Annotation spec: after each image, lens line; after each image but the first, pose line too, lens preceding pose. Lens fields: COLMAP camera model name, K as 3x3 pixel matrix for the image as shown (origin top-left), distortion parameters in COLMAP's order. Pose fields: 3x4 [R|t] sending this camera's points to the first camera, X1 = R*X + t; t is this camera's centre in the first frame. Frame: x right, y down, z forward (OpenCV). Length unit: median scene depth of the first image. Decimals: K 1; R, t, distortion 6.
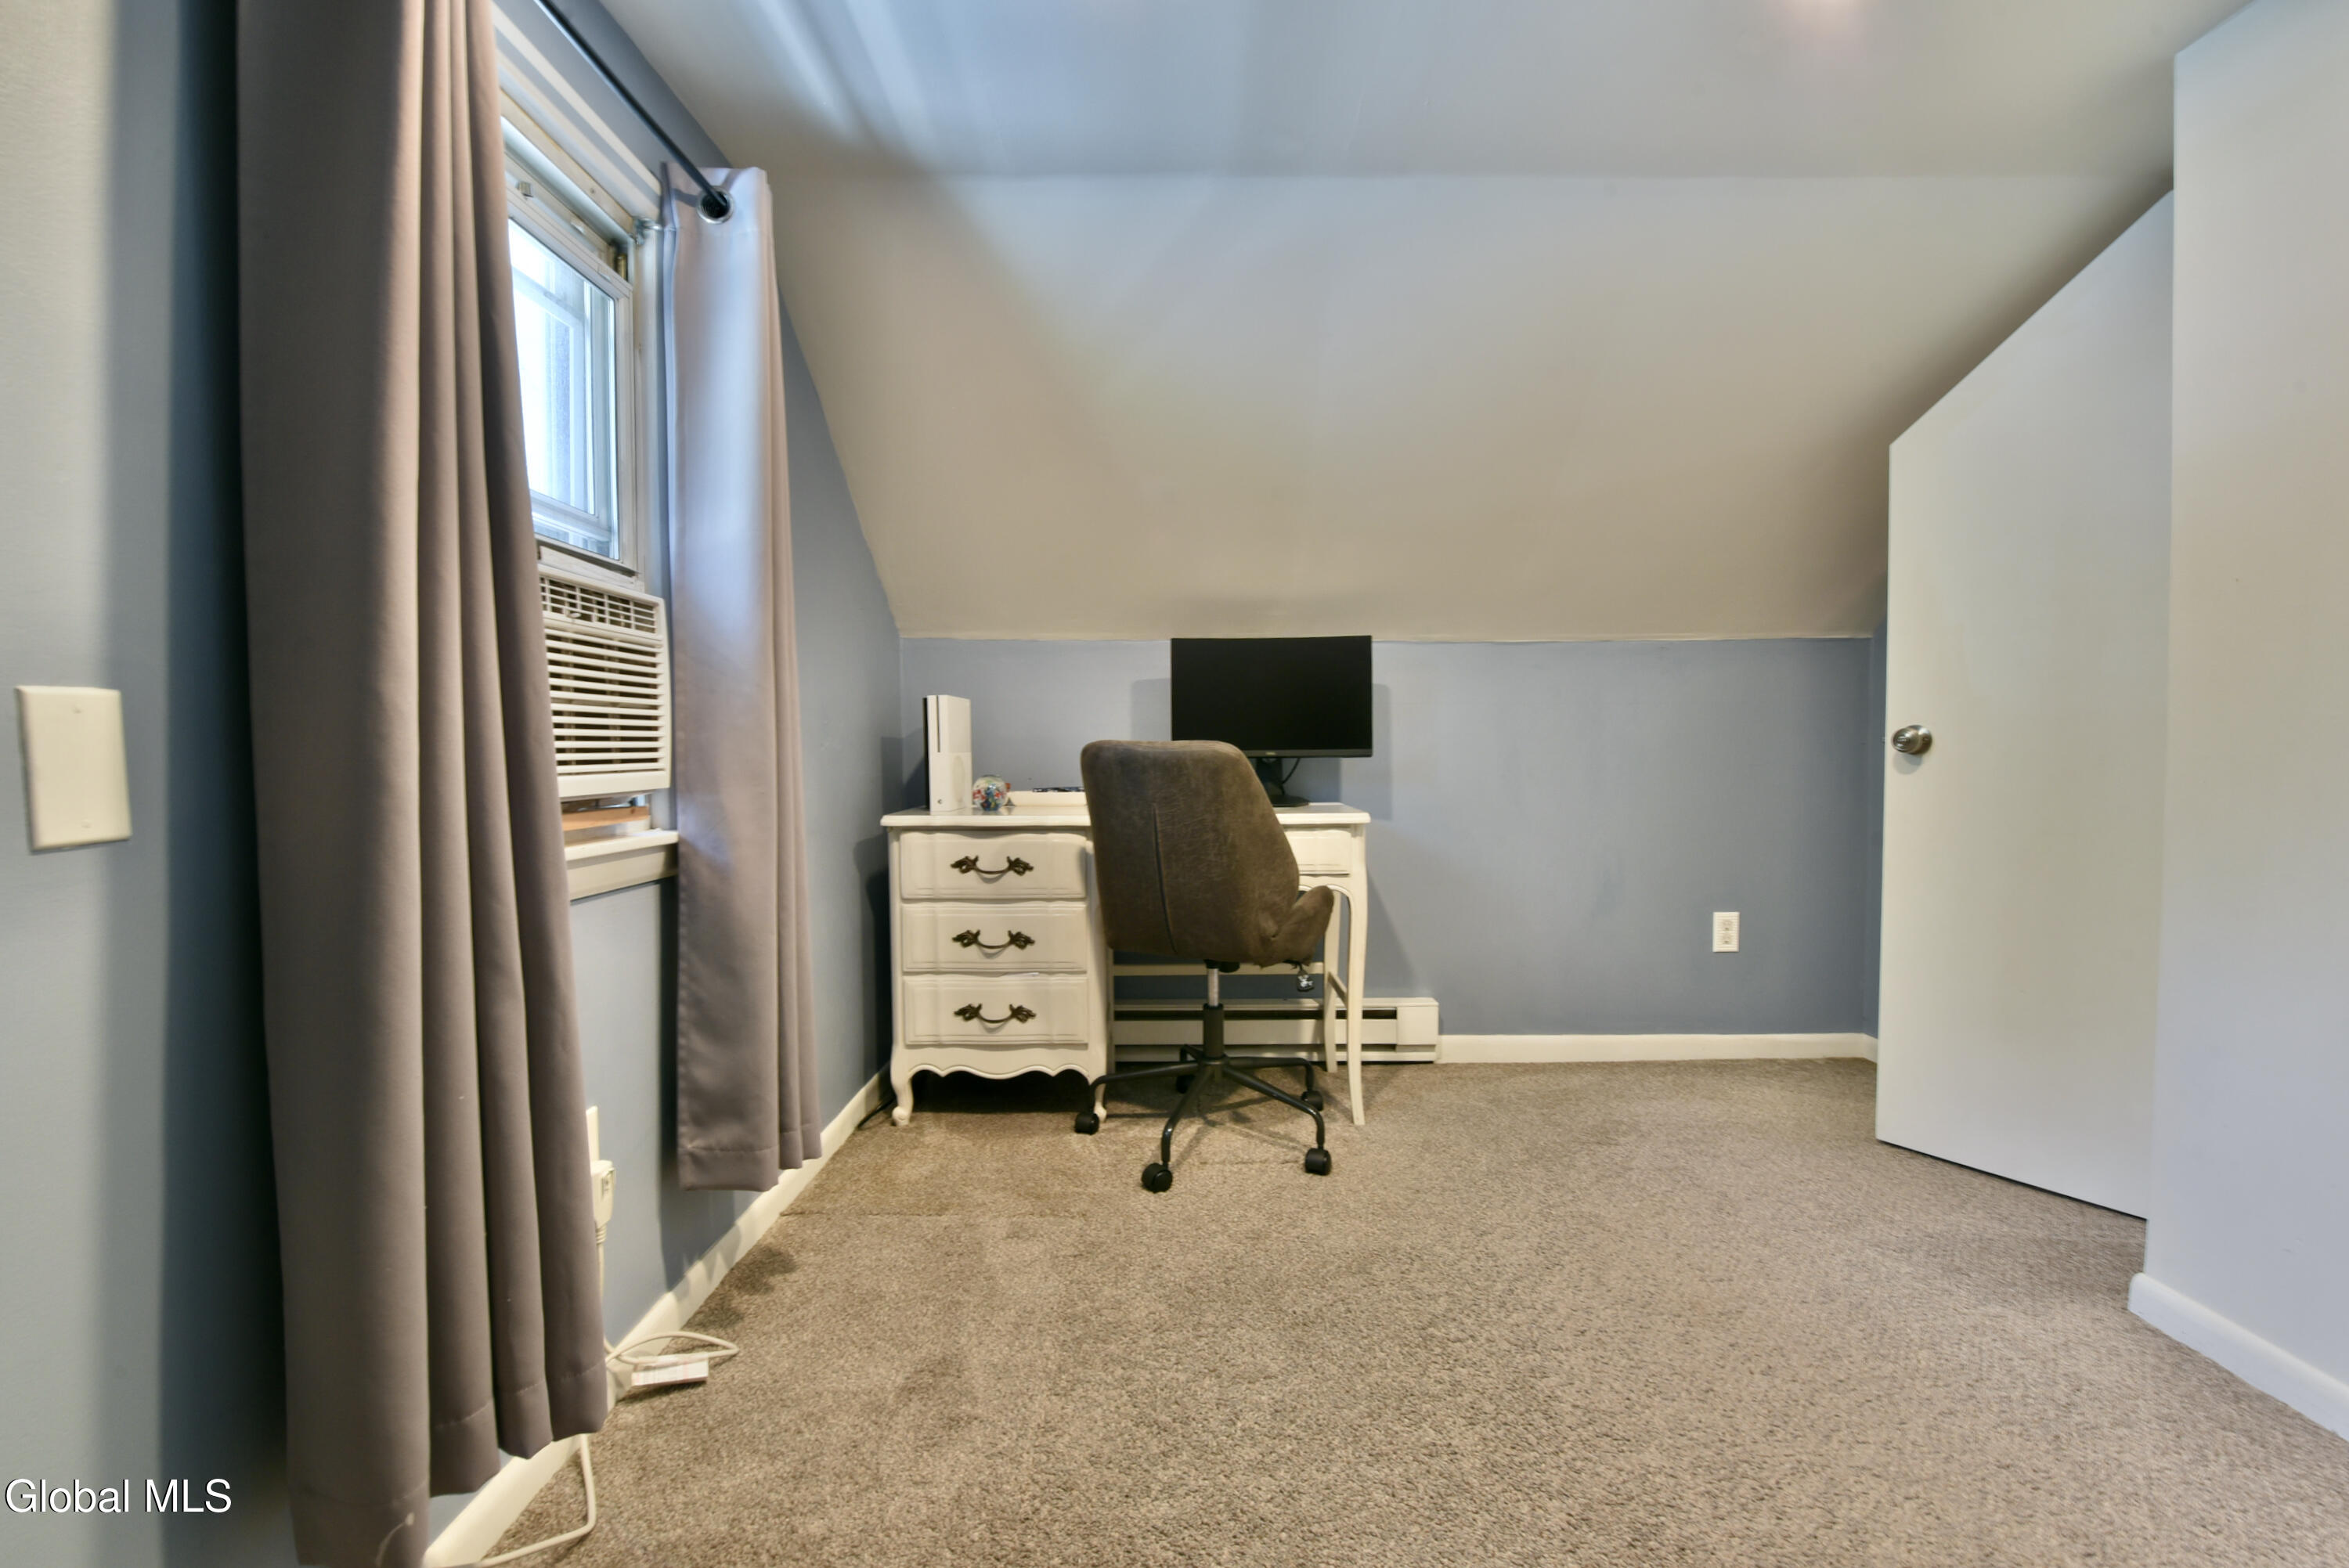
lens RADIAL K [[976.4, 0, 1181.5], [0, 976.4, 786.1], [0, 0, 1]] dist [-0.018268, -0.000617]
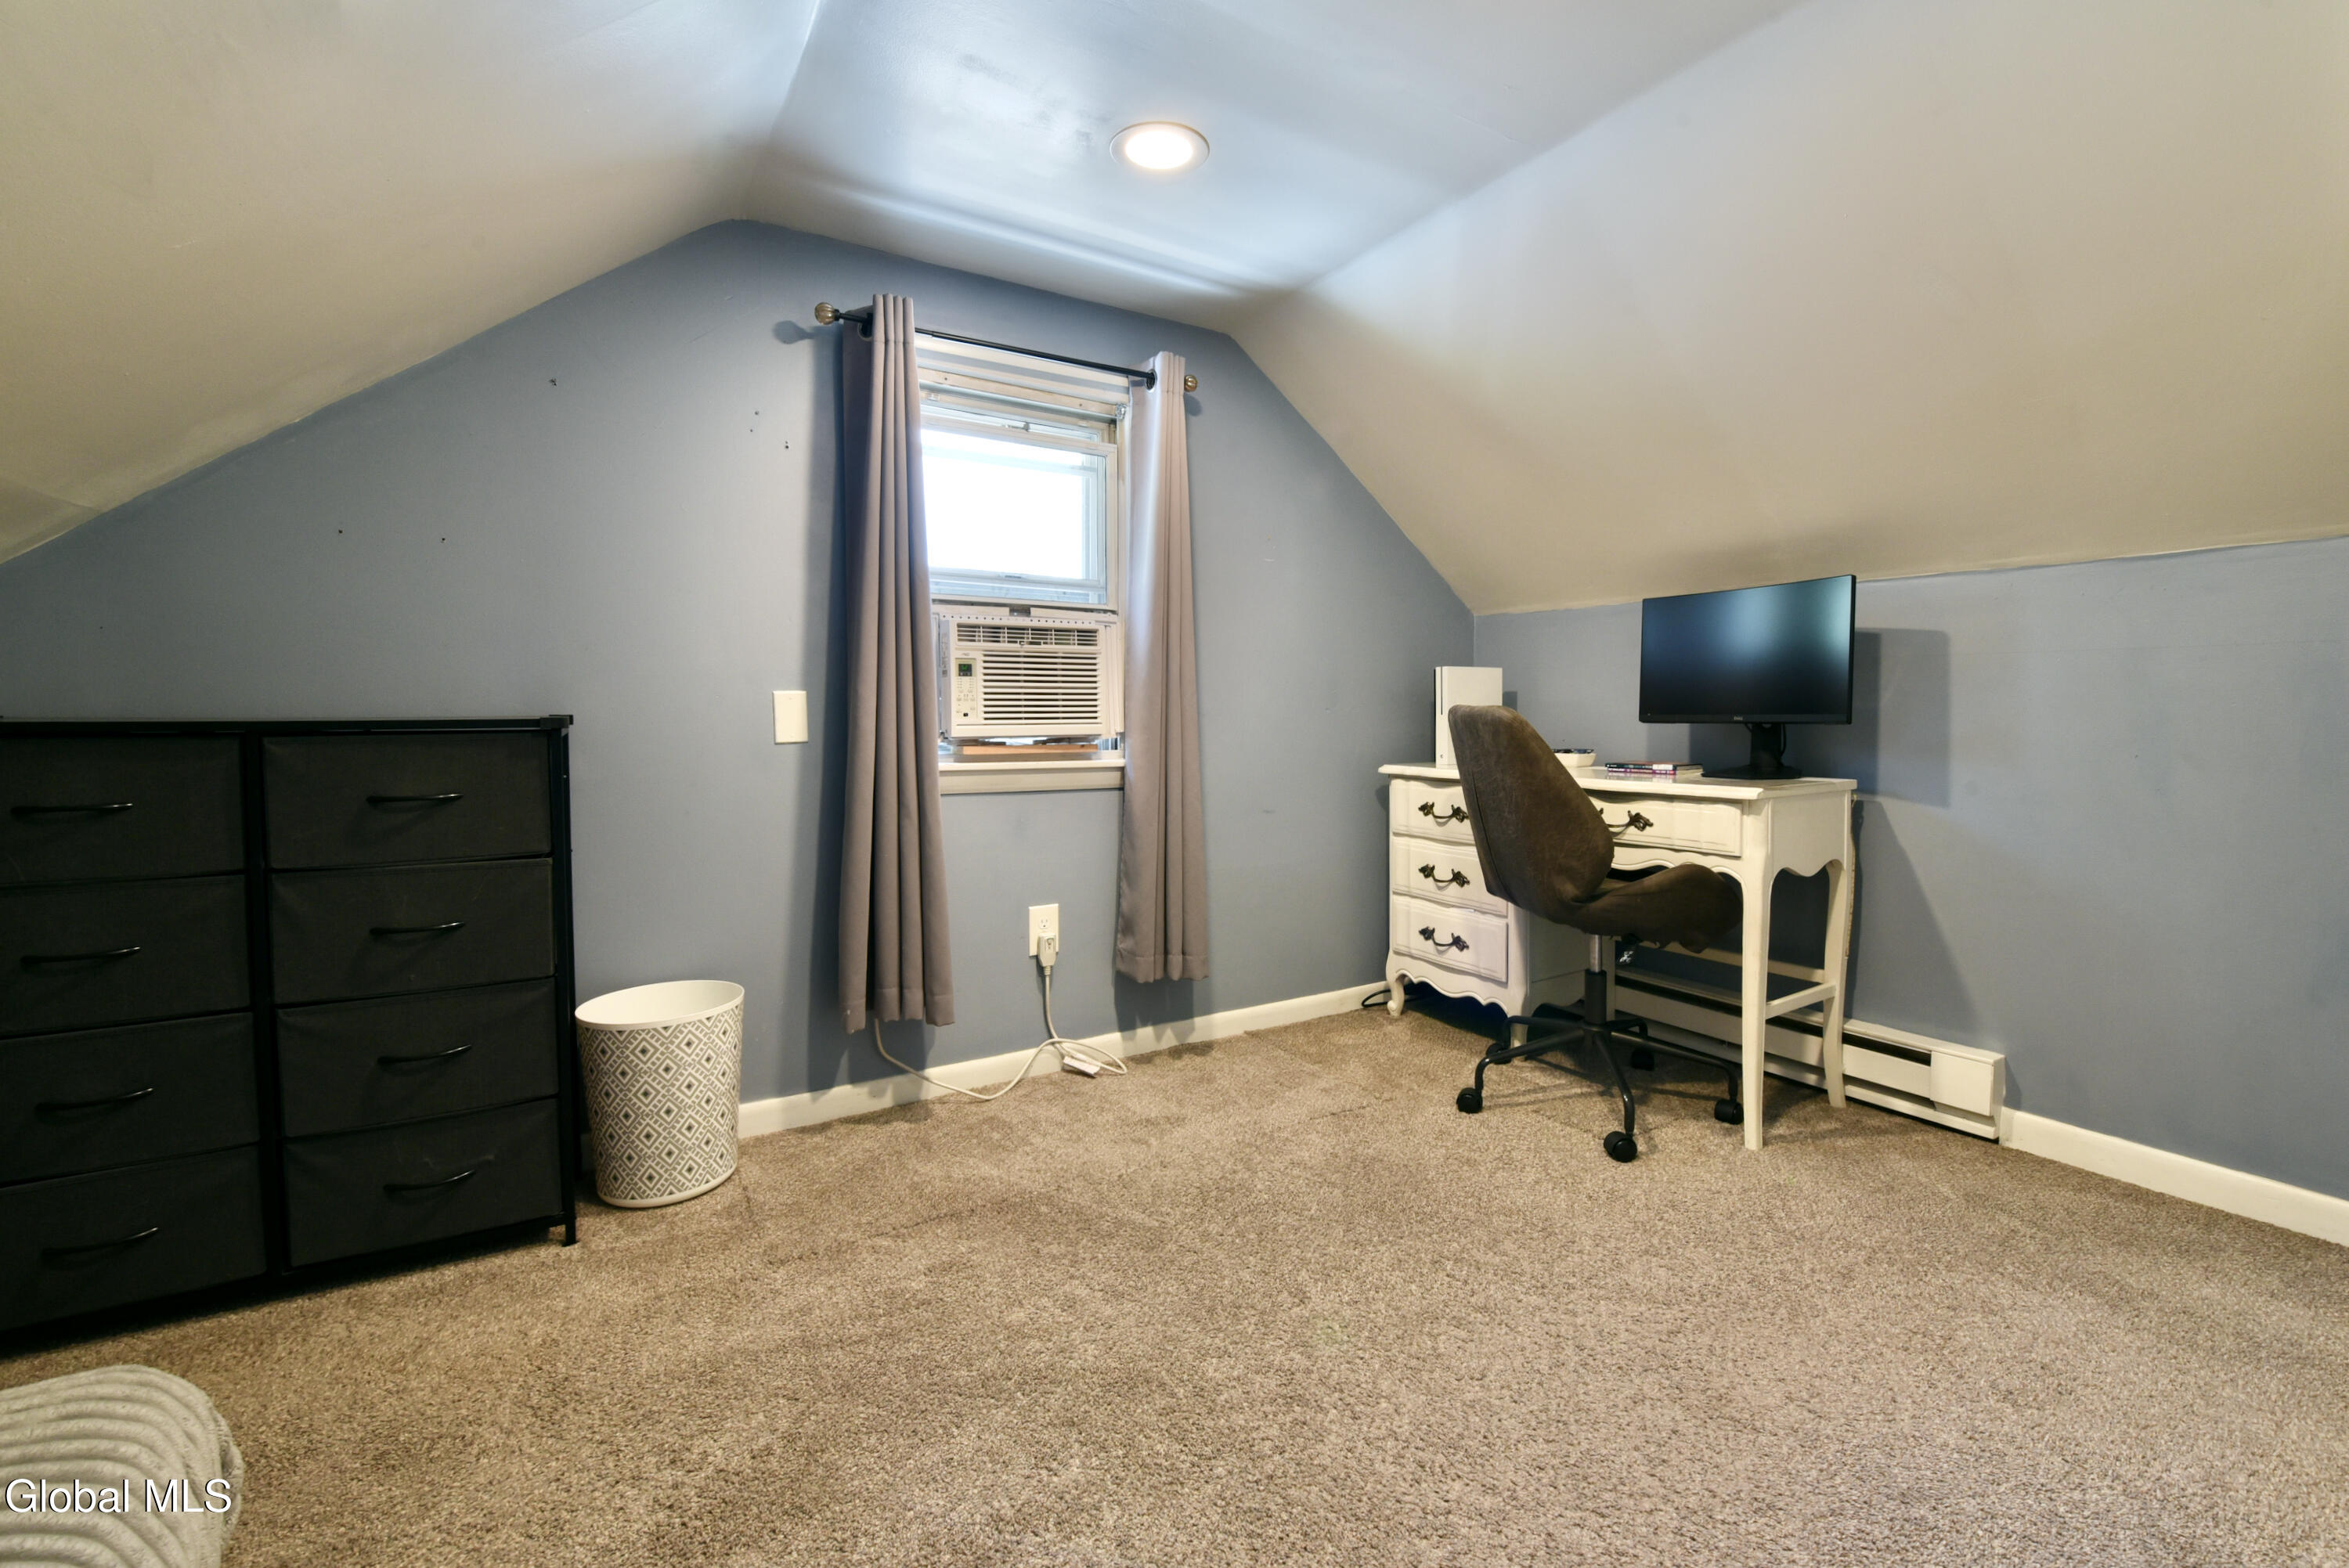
lens RADIAL K [[947.4, 0, 1176.2], [0, 947.4, 741.6], [0, 0, 1]] dist [-0.017549, -0.000236]
pose [[0.546423, 0.030399, -0.836957, 0.577181], [-0.034060, 0.999321, 0.014060, -0.007522], [0.836816, 0.020824, 0.547087, 0.107864]]
